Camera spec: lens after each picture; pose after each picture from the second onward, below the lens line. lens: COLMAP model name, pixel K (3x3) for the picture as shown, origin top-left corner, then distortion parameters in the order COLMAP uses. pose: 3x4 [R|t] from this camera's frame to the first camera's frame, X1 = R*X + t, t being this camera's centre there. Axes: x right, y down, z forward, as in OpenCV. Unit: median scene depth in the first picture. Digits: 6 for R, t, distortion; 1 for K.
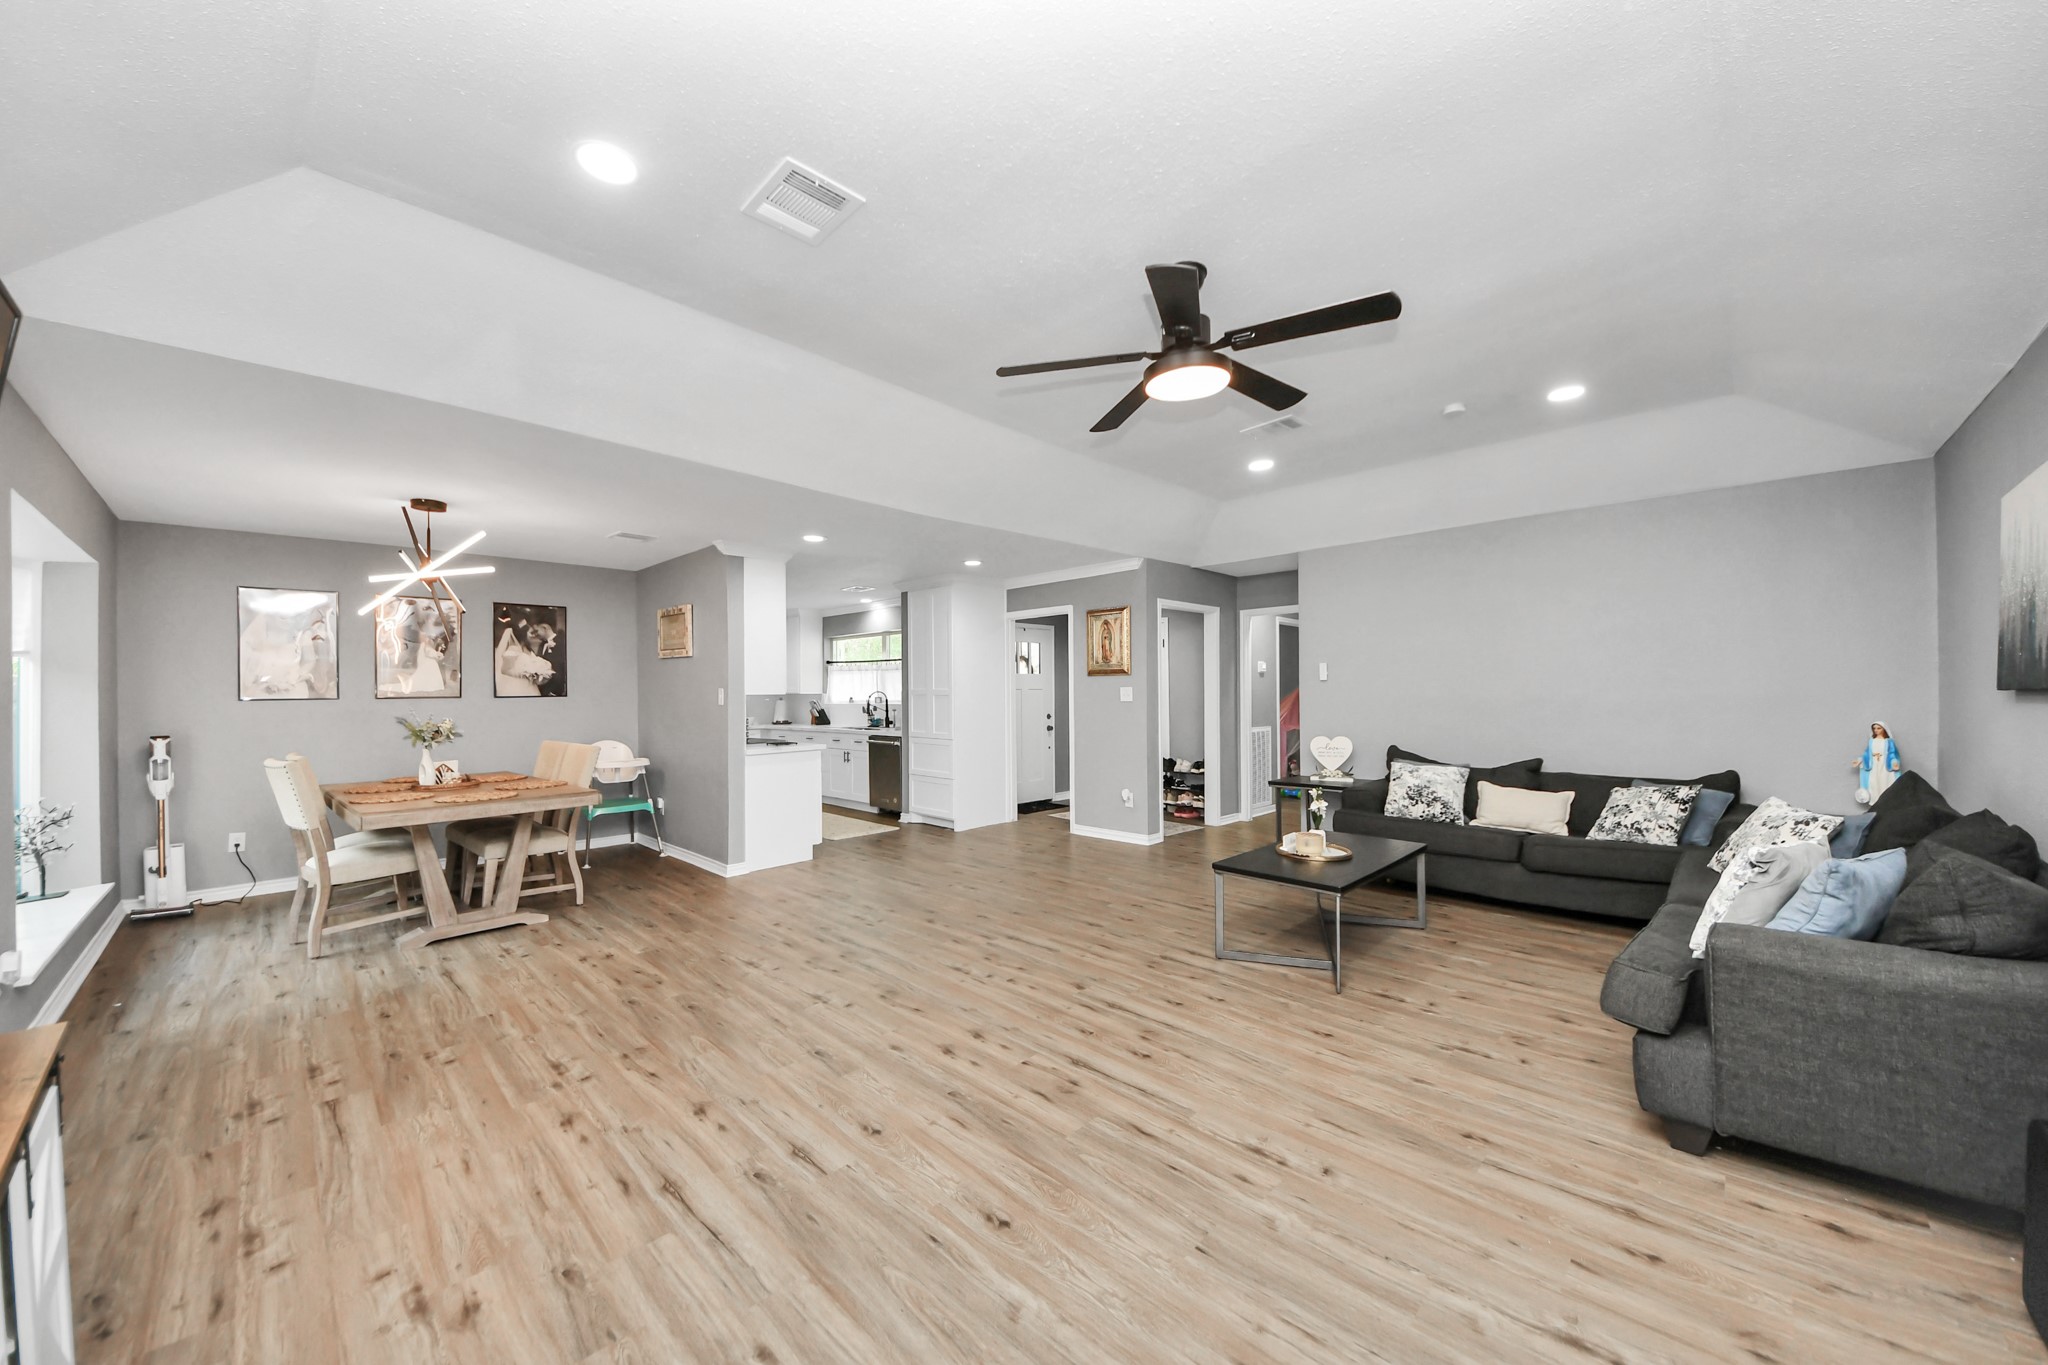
lens RADIAL K [[724.1, 0, 1036.2], [0, 724.1, 687.0], [0, 0, 1]] dist [0.003070, -0.011601]
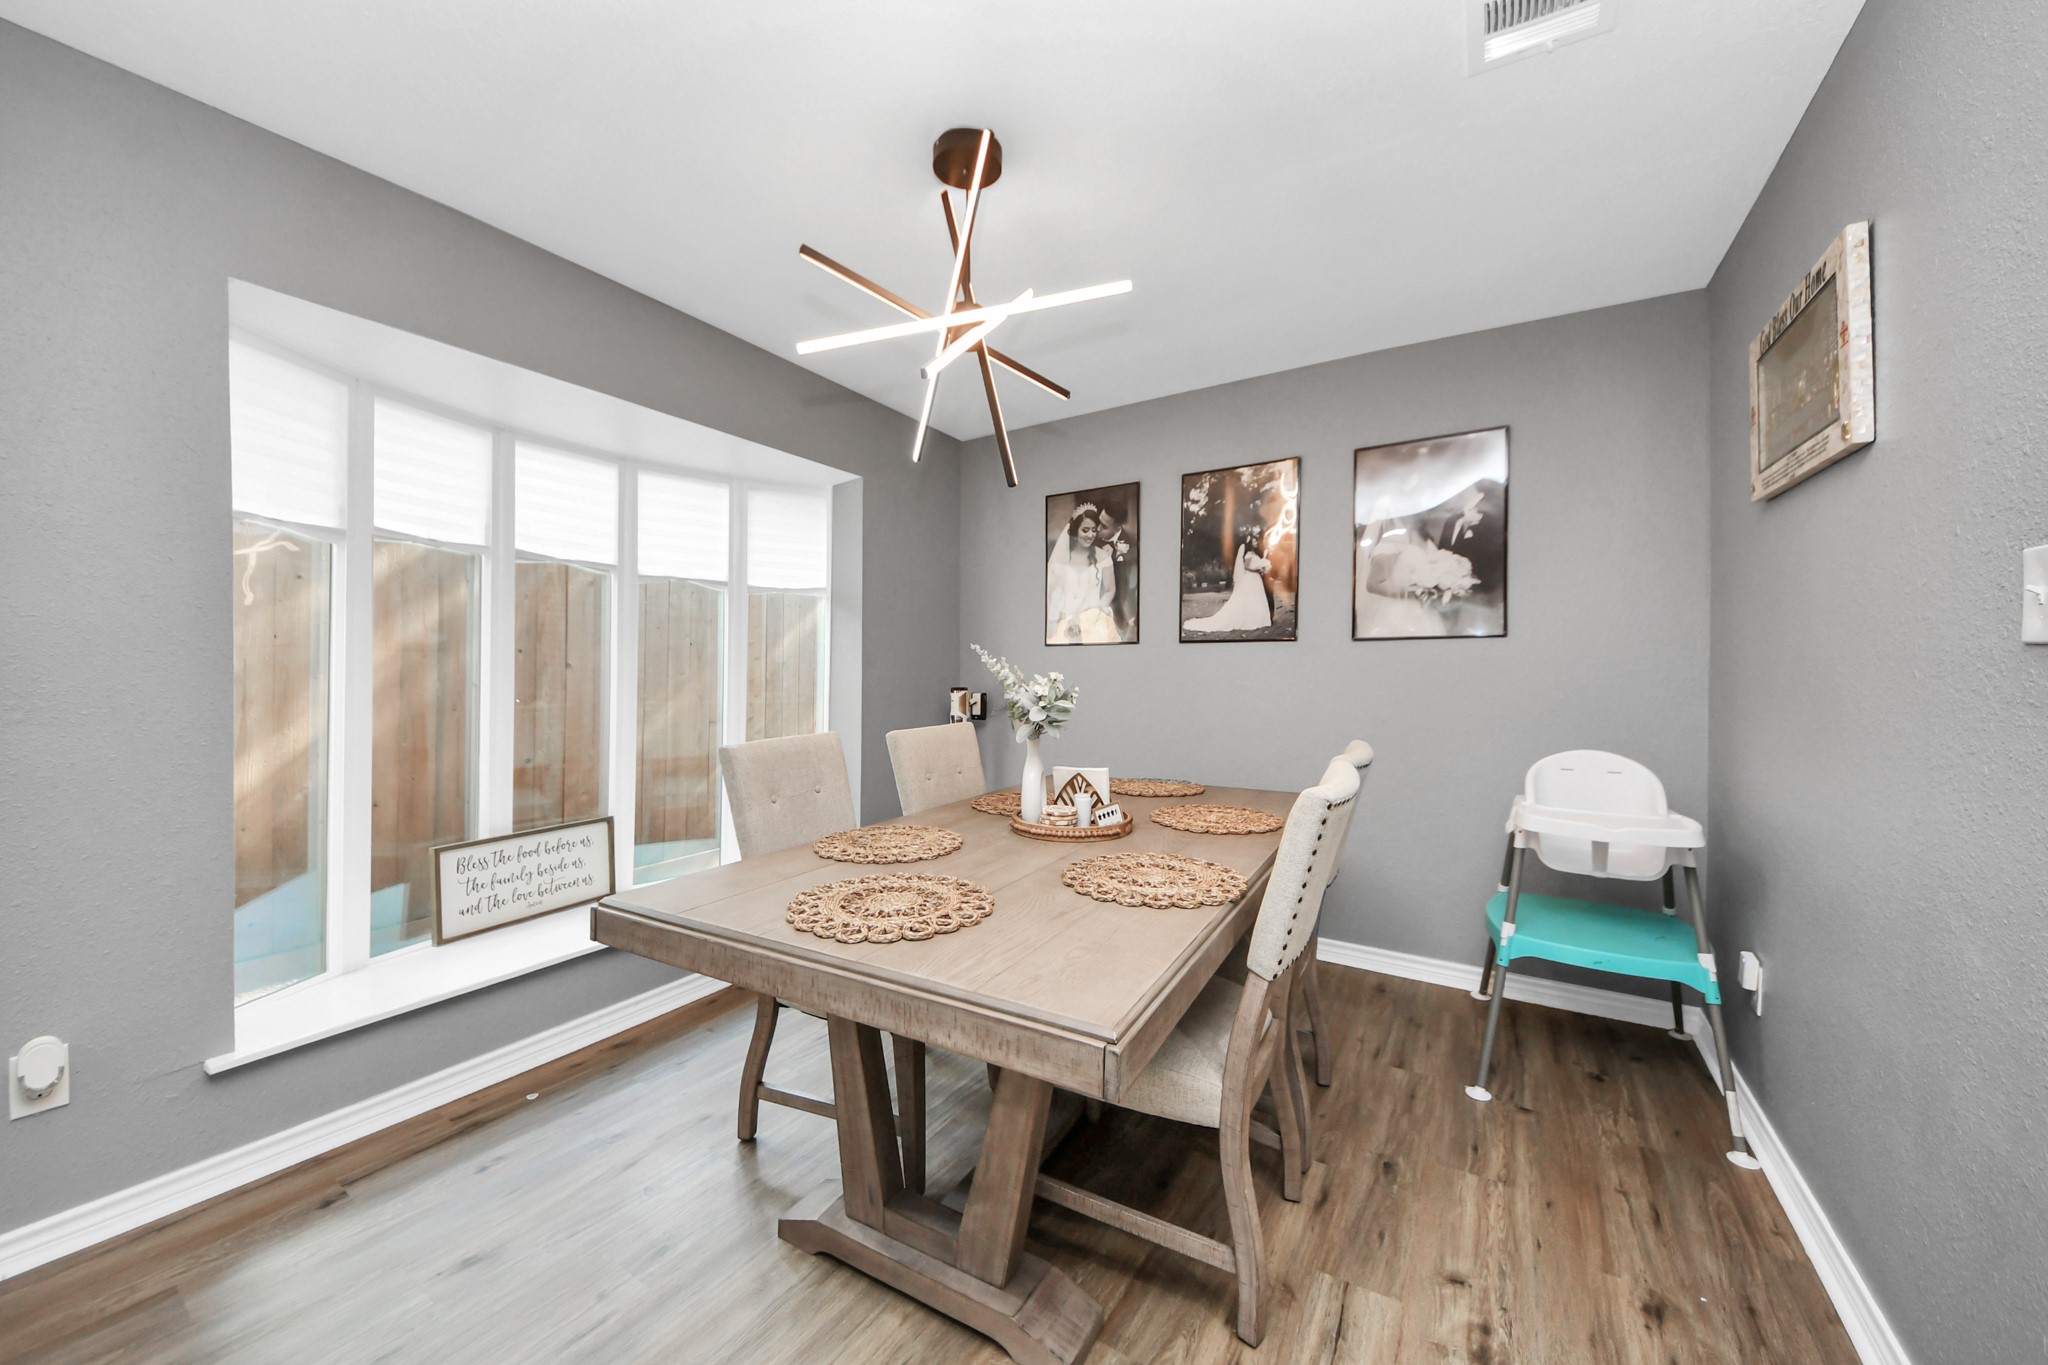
lens RADIAL K [[735.8, 0, 1027.7], [0, 735.8, 671.9], [0, 0, 1]] dist [-0.000227, -0.000055]
pose [[0.195139, 0.014957, -0.980662, -0.393592], [0.001888, 0.999876, 0.015625, 0.037223], [0.980774, -0.004901, 0.195086, 0.914618]]
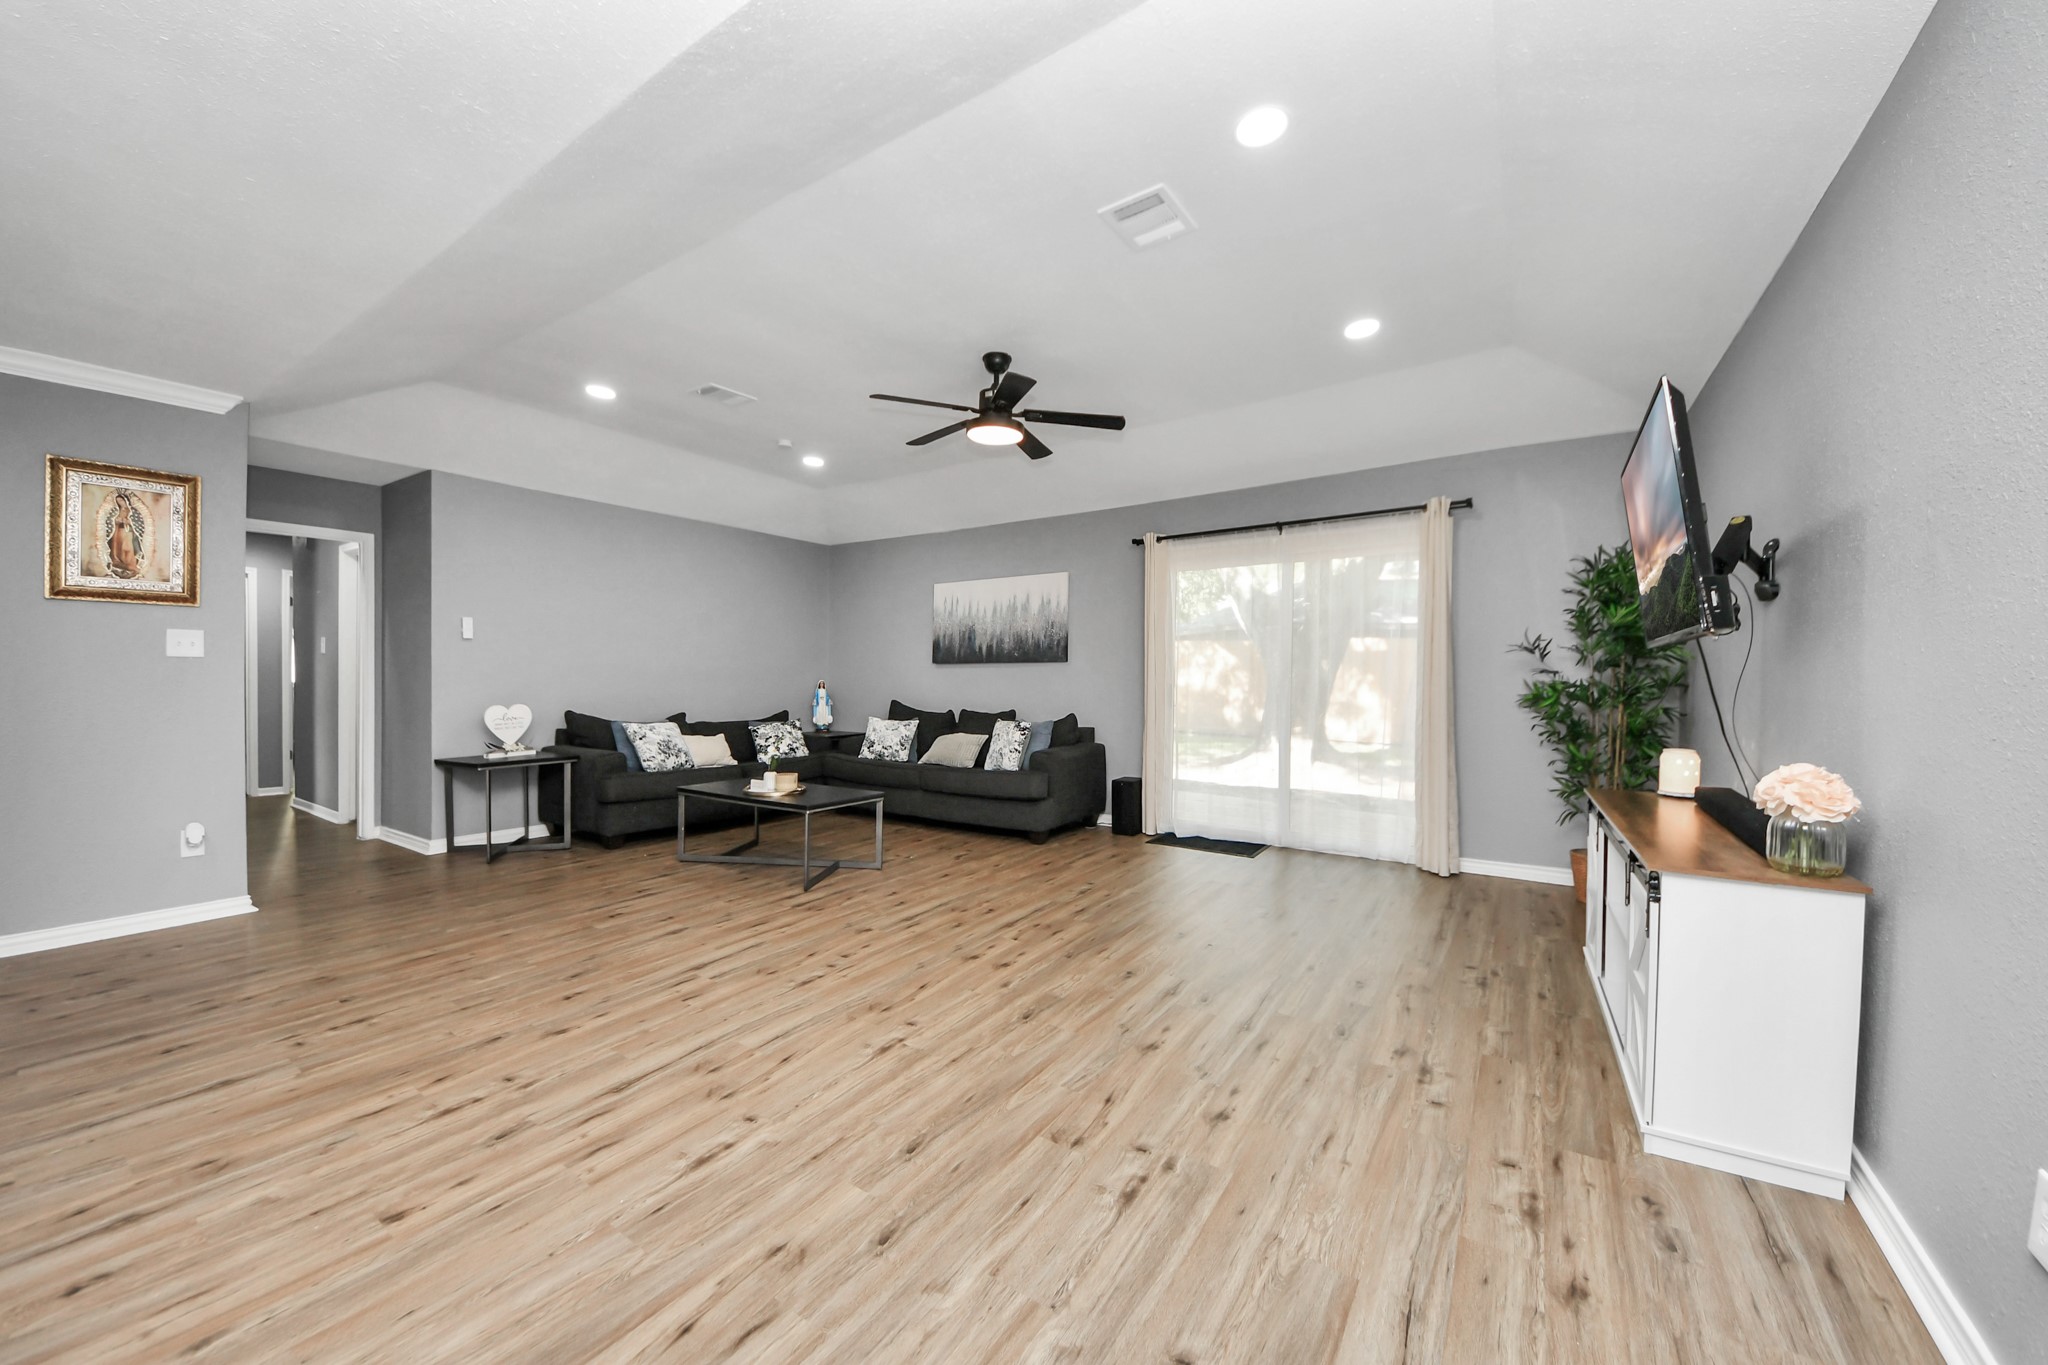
lens RADIAL K [[773.0, 0, 1031.0], [0, 773.0, 671.4], [0, 0, 1]] dist [0.072110, -0.042840]
pose [[-0.189101, 0.011315, 0.981893, -0.773359], [-0.014056, 0.999800, -0.014229, 0.042019], [-0.981857, -0.016492, -0.188904, 0.706432]]
